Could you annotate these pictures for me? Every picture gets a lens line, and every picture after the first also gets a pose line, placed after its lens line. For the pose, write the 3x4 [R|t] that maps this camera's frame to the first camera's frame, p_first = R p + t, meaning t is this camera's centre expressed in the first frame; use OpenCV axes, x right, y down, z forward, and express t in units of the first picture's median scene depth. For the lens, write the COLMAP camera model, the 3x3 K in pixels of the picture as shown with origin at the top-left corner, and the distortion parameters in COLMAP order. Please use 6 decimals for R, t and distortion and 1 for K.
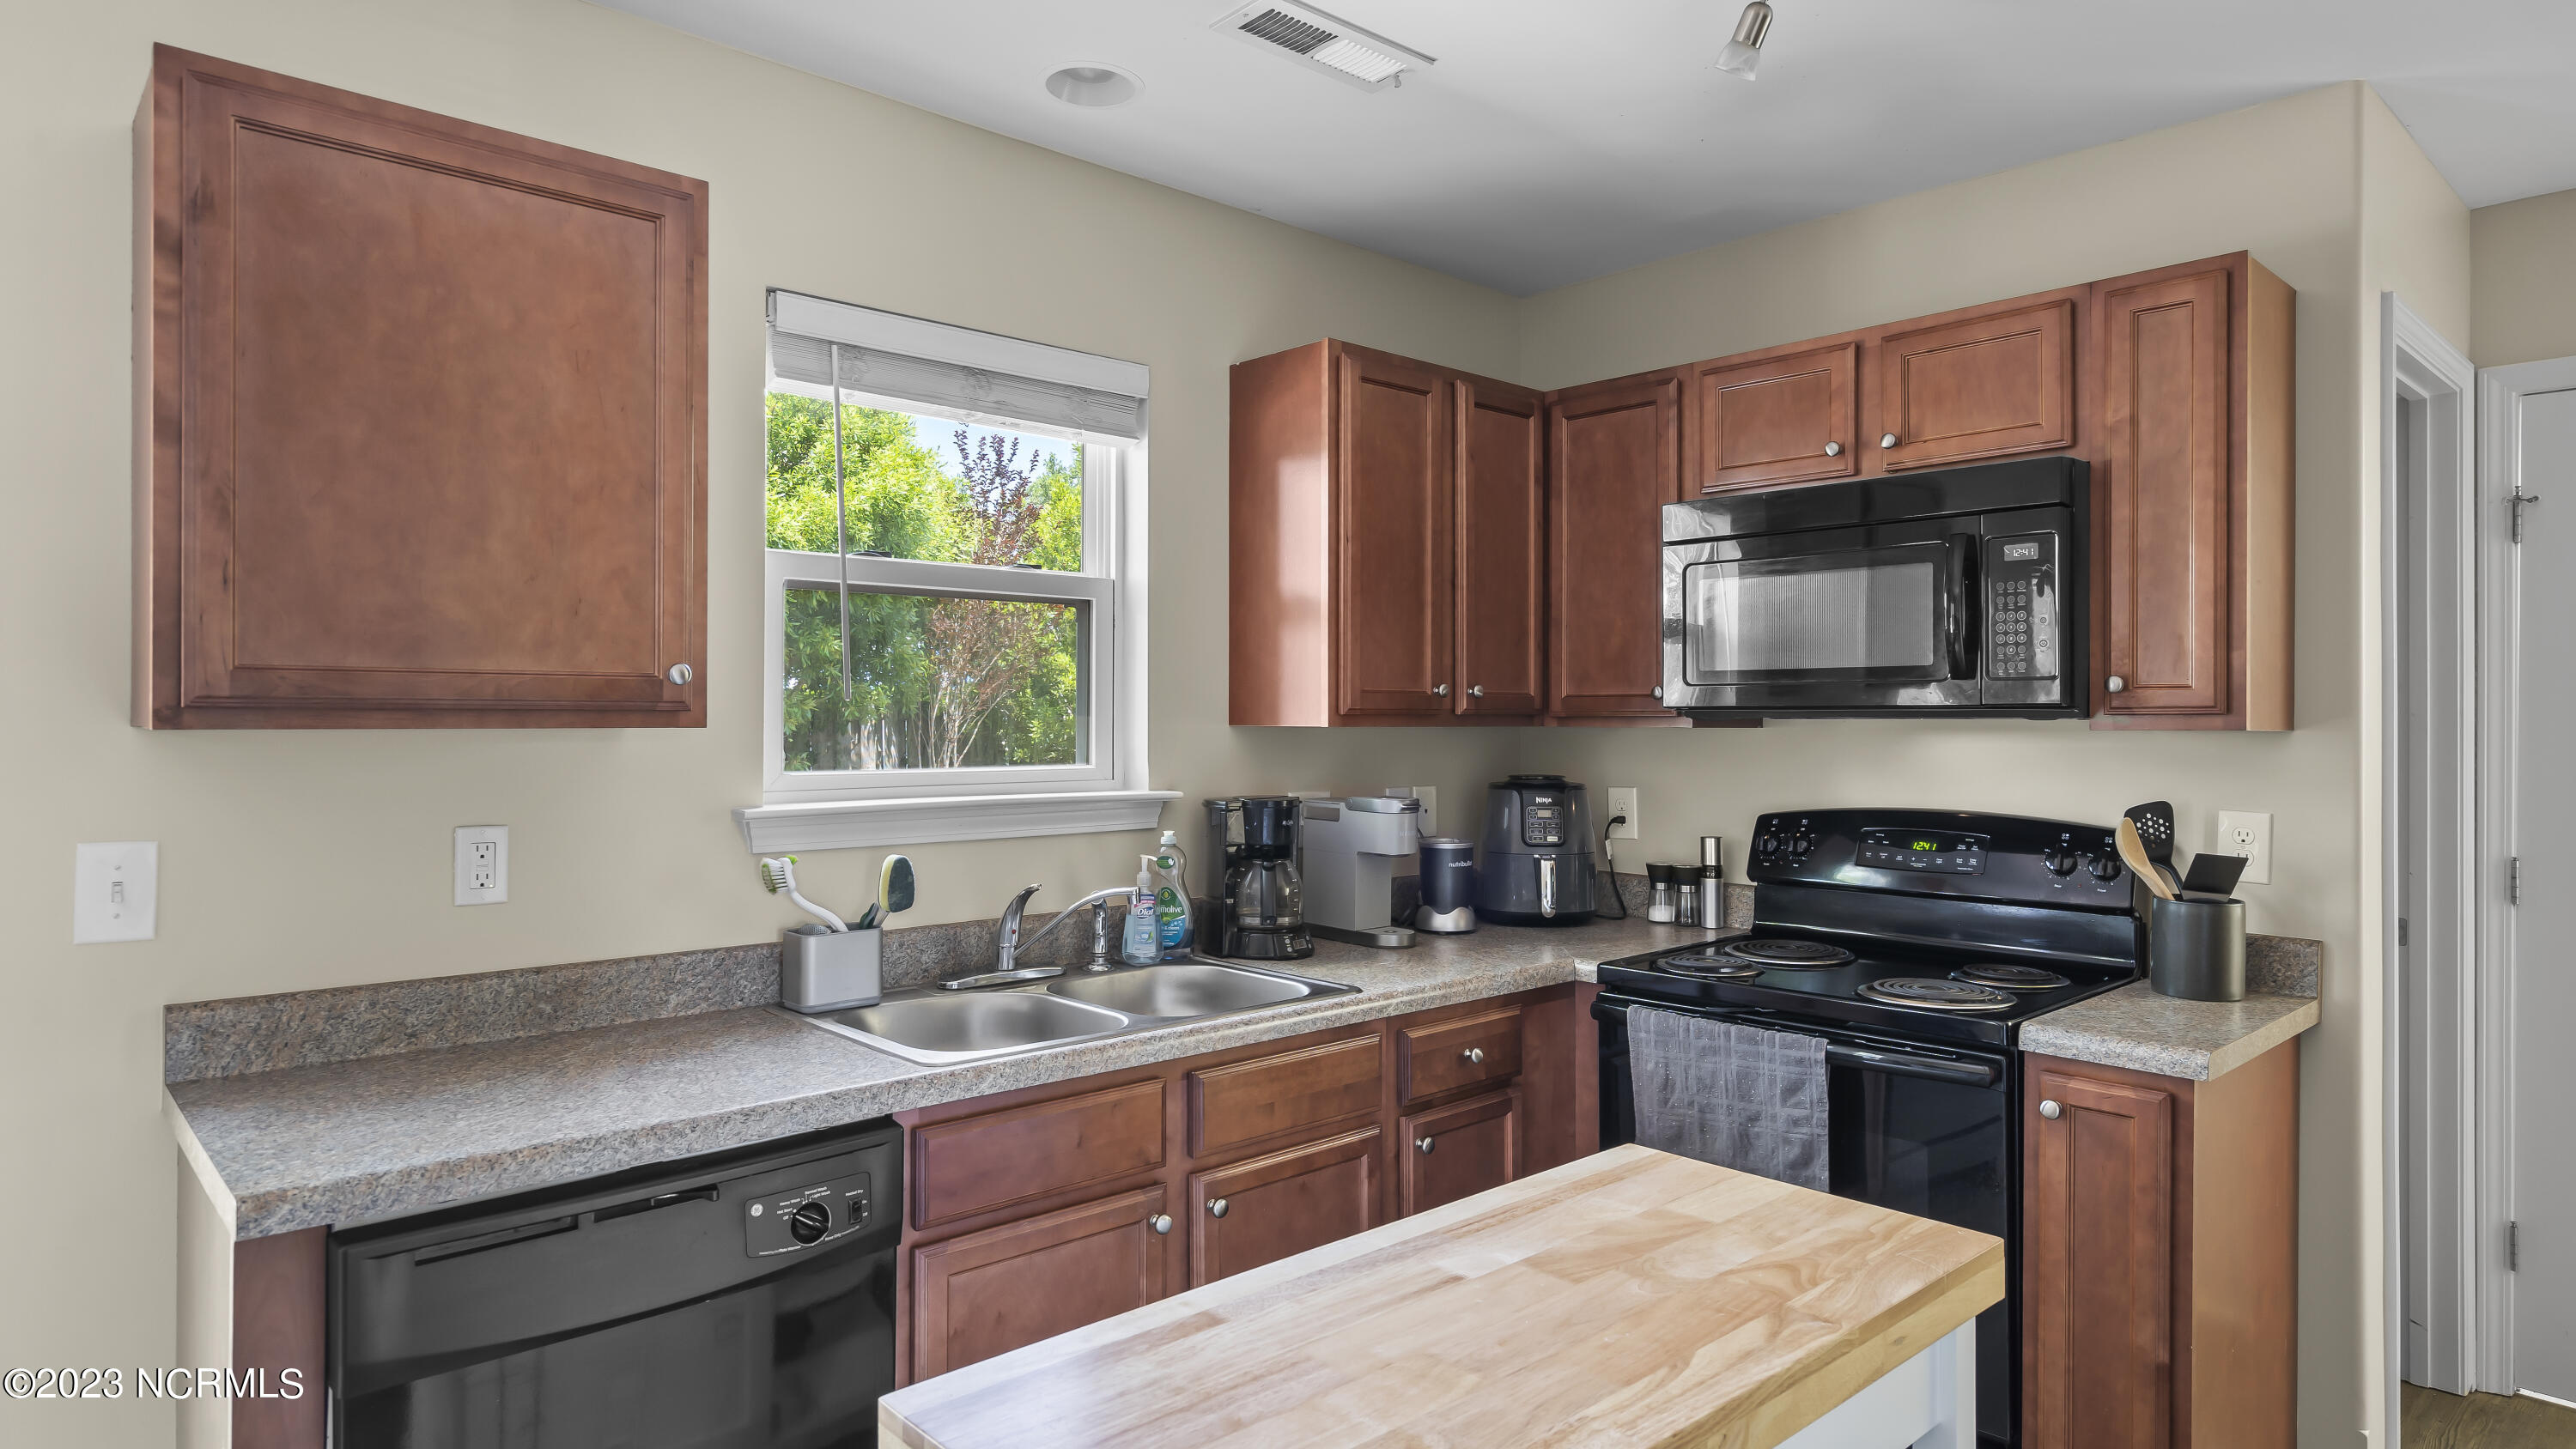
lens RADIAL K [[1463.4, 0, 1287.9], [0, 1463.4, 713.9], [0, 0, 1]] dist [0.026371, 0.000858]
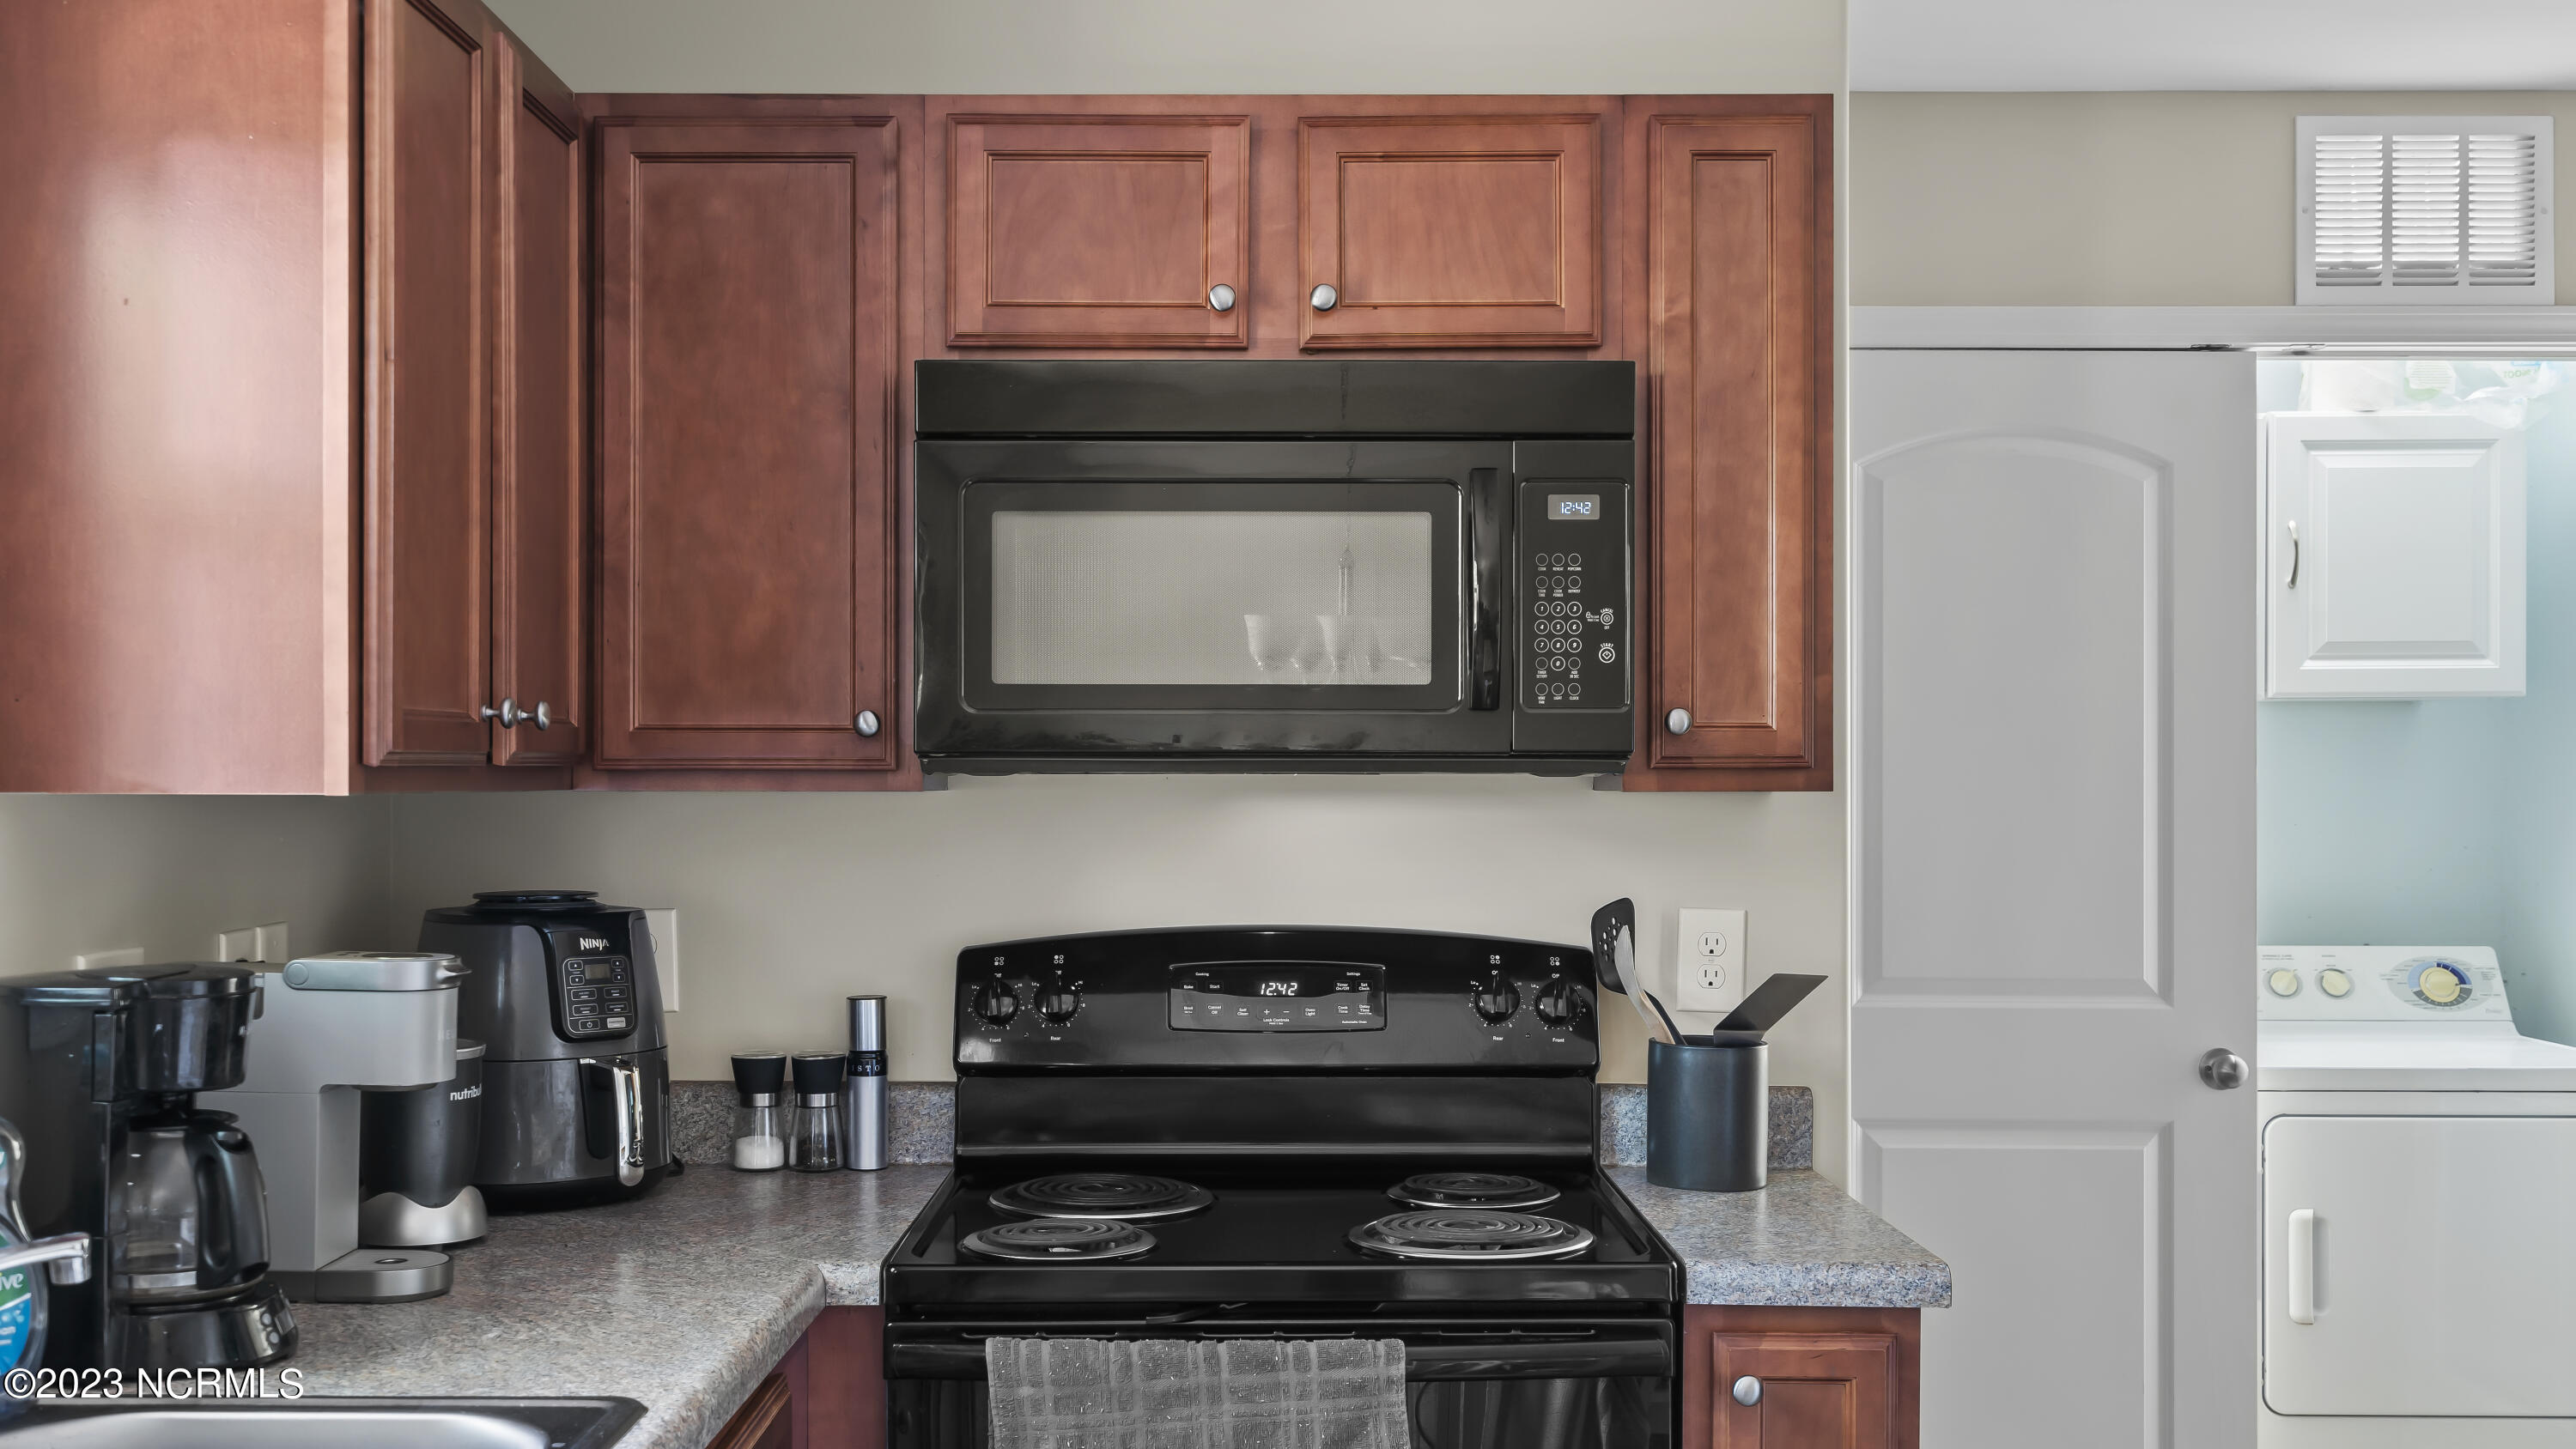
lens RADIAL K [[2576.4, 0, 1272.3], [0, 2576.4, 772.5], [0, 0, 1]] dist [0.014835, 0.000000]
pose [[0.689968, -0.001992, 0.723837, -0.335244], [-0.002584, 0.999983, 0.005215, -0.002592], [-0.723835, -0.005468, 0.689951, 0.300860]]
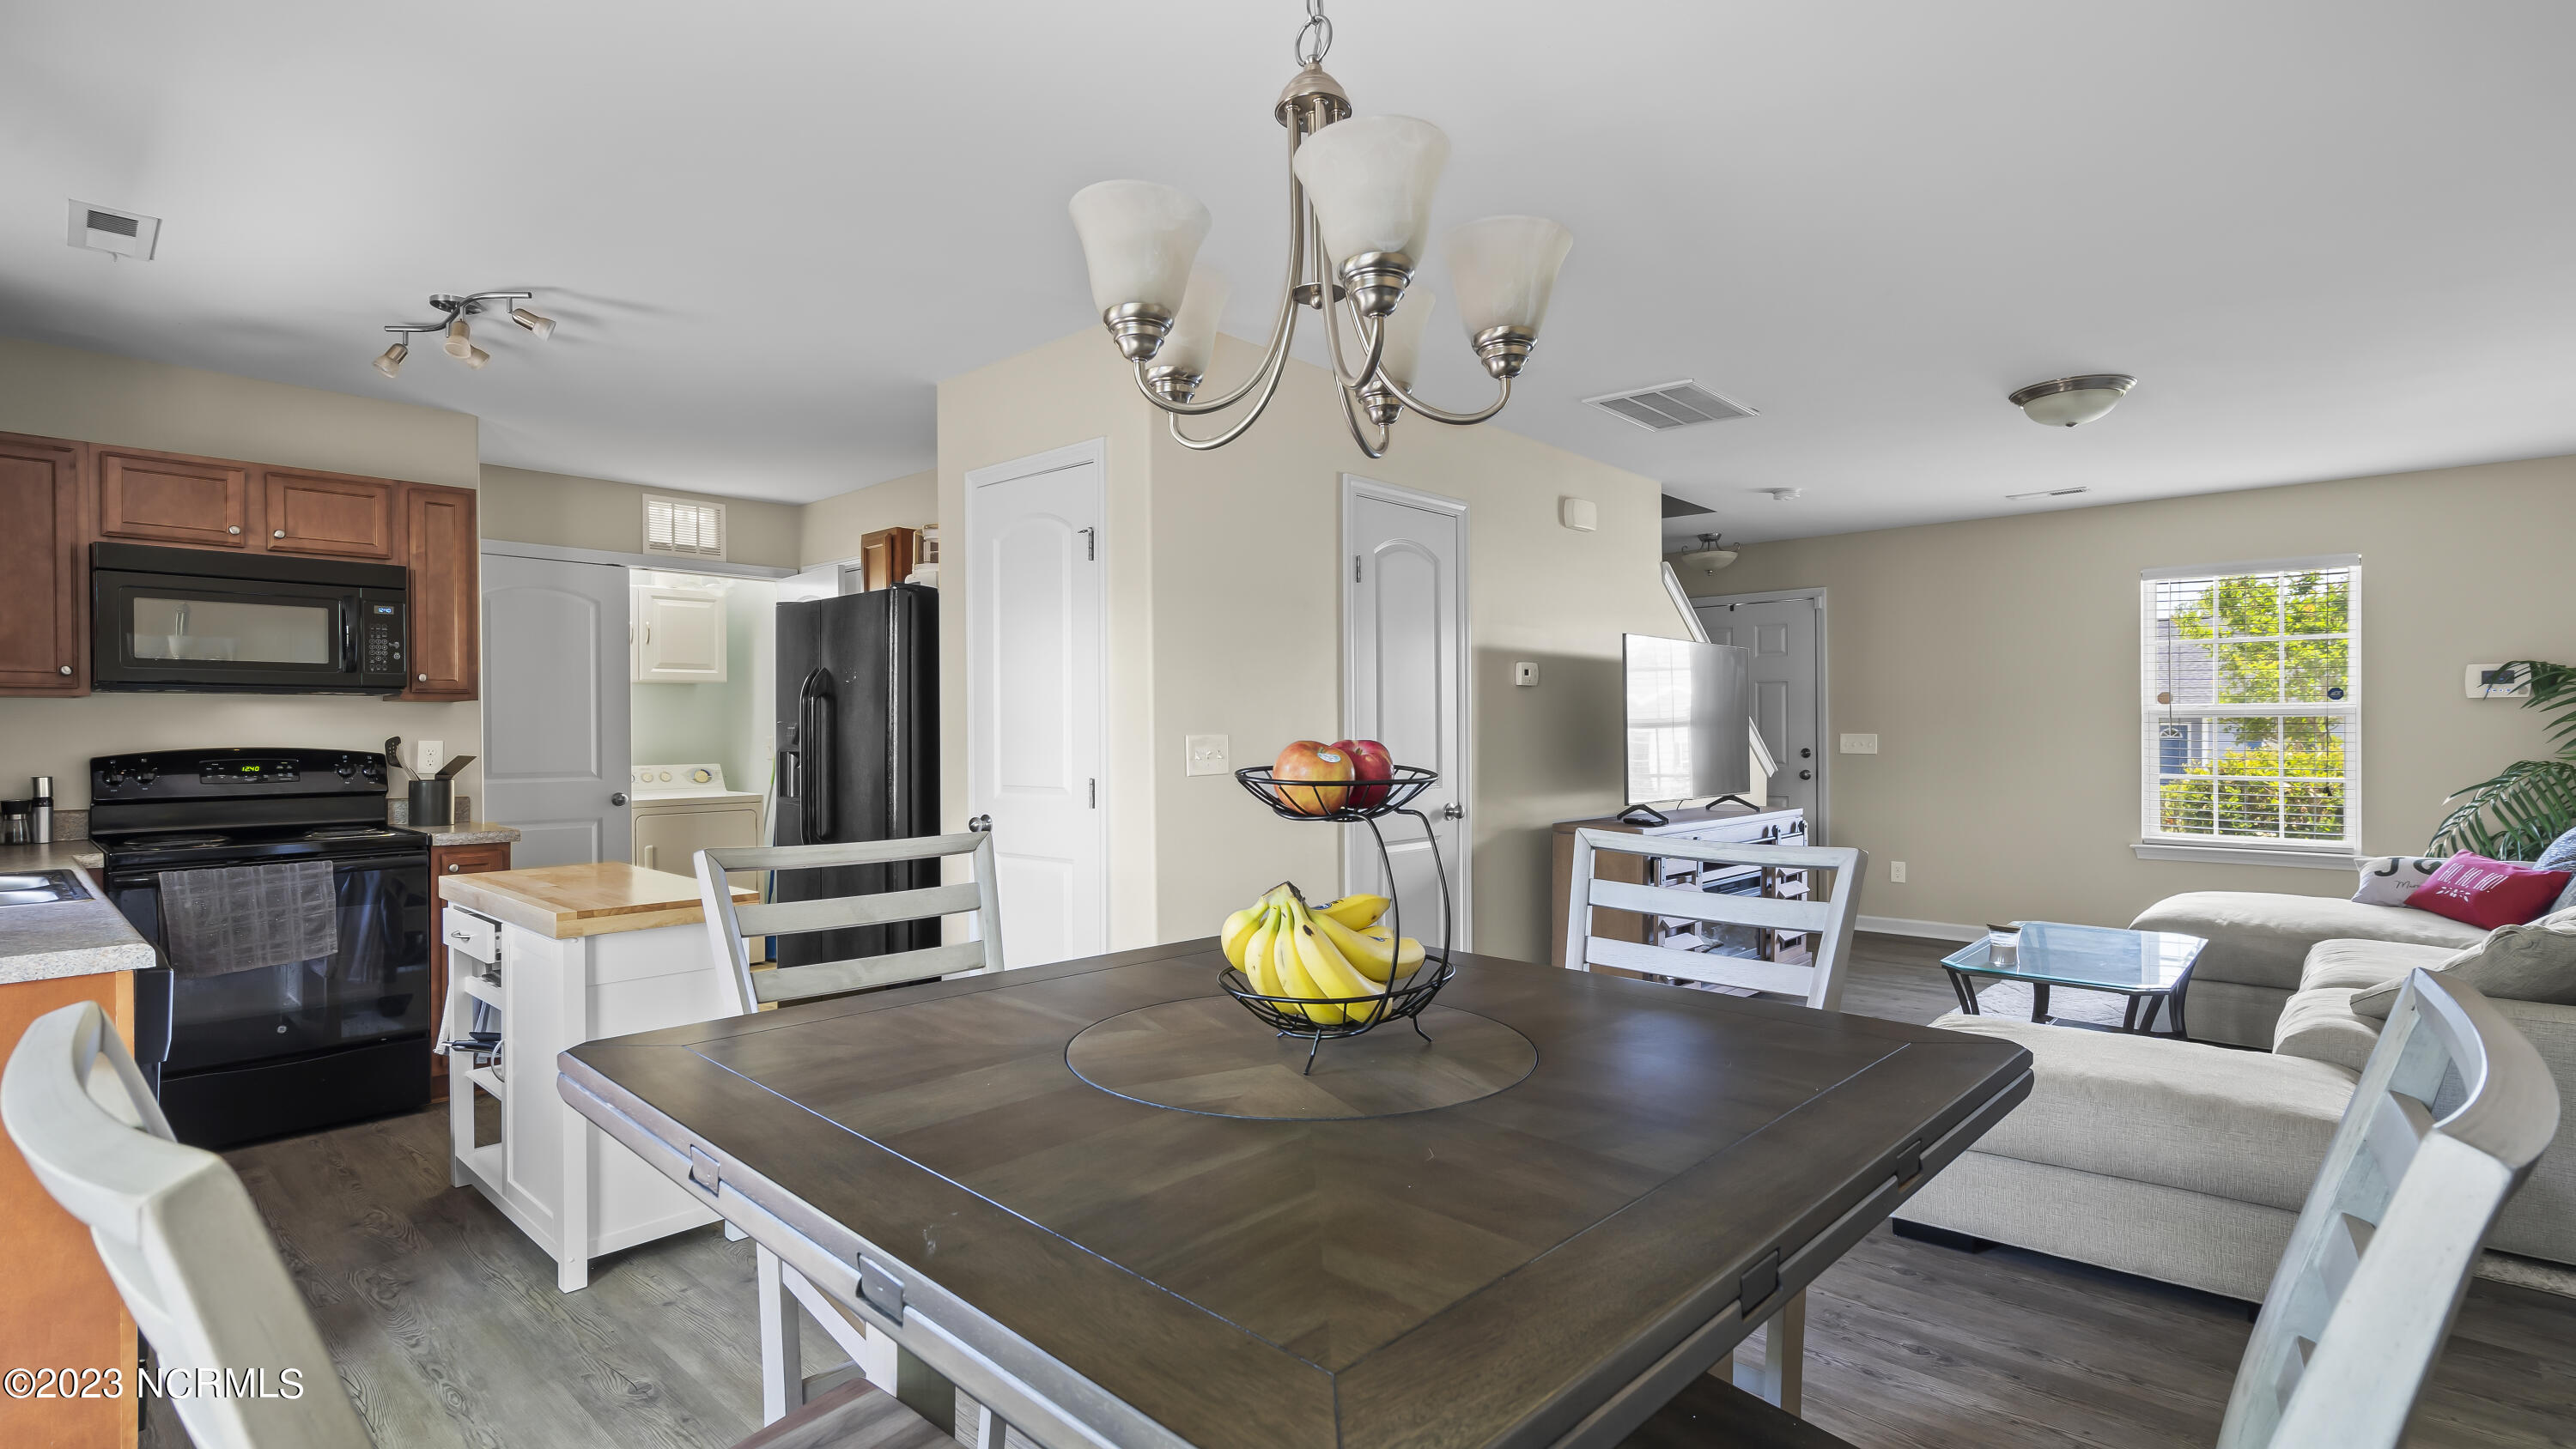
lens RADIAL K [[1221.9, 0, 1282.1], [0, 1221.9, 740.8], [0, 0, 1]] dist [0.000110, 0.001512]
pose [[-0.054091, -0.012175, 0.998462, -1.085099], [-0.002054, 0.999925, 0.012081, 0.040058], [-0.998534, -0.001398, -0.054112, -0.112626]]
